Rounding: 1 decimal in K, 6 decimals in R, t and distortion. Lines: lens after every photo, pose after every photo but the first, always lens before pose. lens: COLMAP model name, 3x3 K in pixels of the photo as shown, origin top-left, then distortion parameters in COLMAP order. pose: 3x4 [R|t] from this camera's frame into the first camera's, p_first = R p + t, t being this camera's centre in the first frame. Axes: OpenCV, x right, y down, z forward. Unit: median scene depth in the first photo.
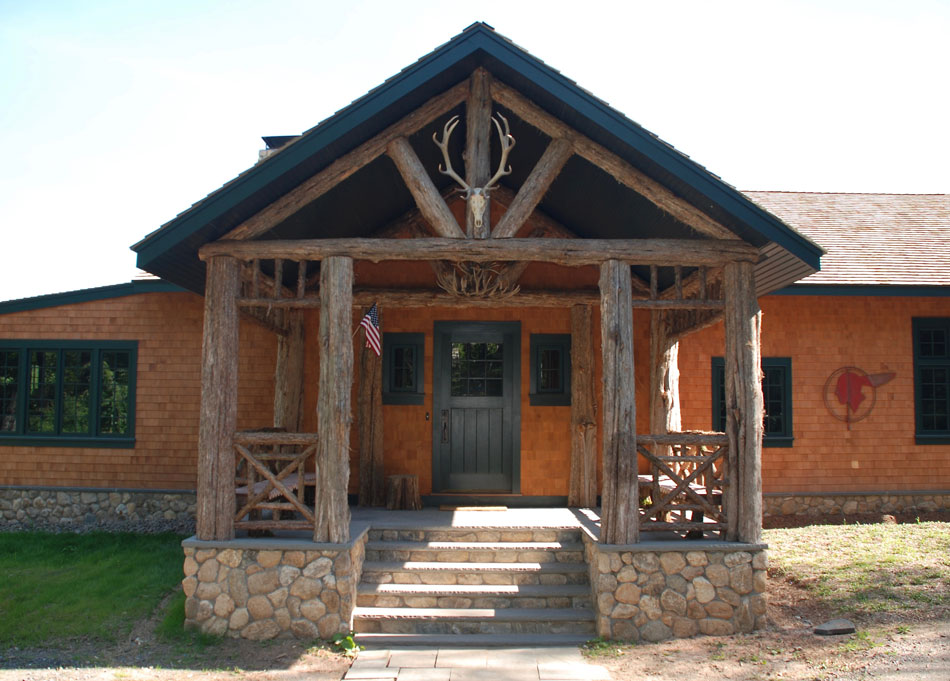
lens RADIAL K [[858.5, 0, 474.4], [0, 858.5, 339.7], [0, 0, 1]] dist [-0.135935, 0.005531]
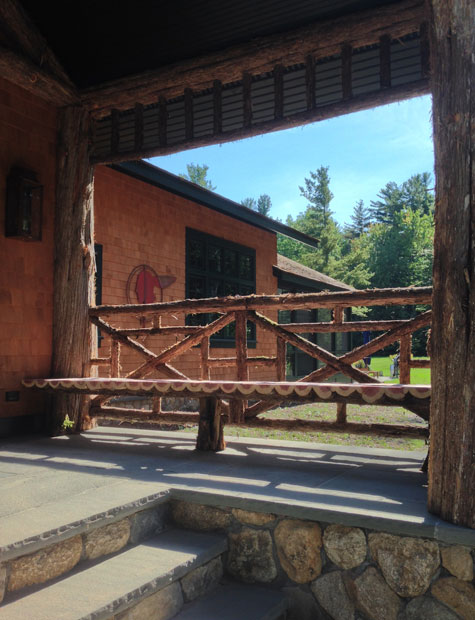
lens RADIAL K [[577.0, 0, 238.1], [0, 577.0, 312.4], [0, 0, 1]] dist [0.024335, 0.000000]
pose [[0.484525, 0.053634, 0.873131, -0.113569], [-0.069089, 0.997347, -0.022925, 0.136960], [-0.872045, -0.049216, 0.486945, 0.838402]]
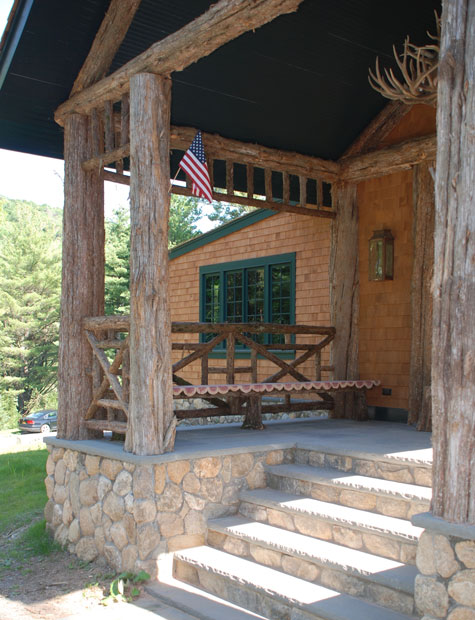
lens RADIAL K [[735.6, 0, 217.9], [0, 735.6, 359.5], [0, 0, 1]] dist [0.016723, 0.000000]
pose [[0.621201, 0.003883, -0.783641, 0.342631], [0.071117, 0.995582, 0.061308, 0.100855], [0.780417, -0.093815, 0.618181, 0.554397]]
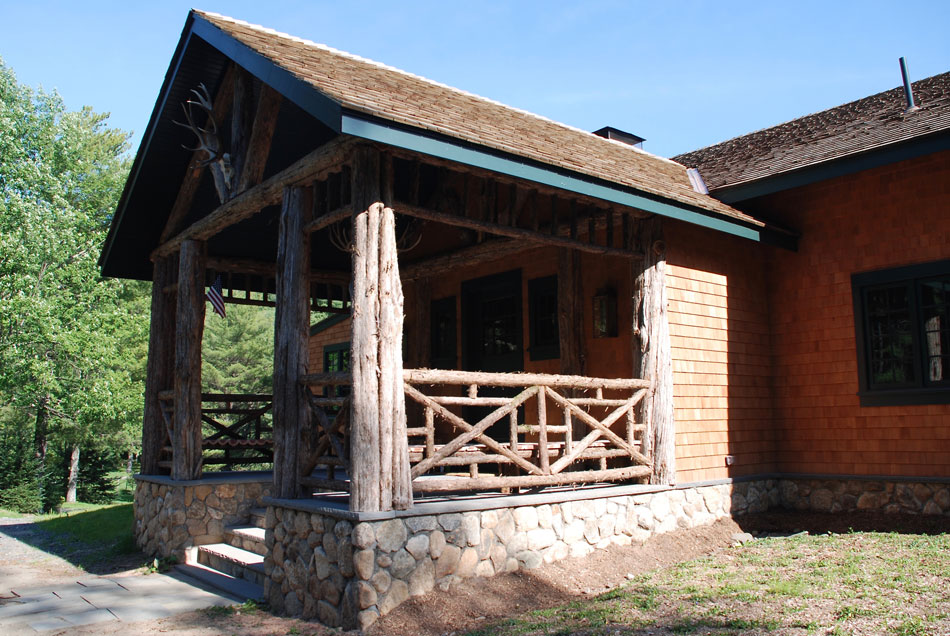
lens RADIAL K [[781.4, 0, 468.9], [0, 781.4, 300.7], [0, 0, 1]] dist [-0.146073, 0.069052]
pose [[0.641173, -0.132243, -0.755916, 0.791425], [0.083740, 0.991215, -0.102377, 0.114080], [0.762814, 0.002341, 0.646614, 0.531991]]
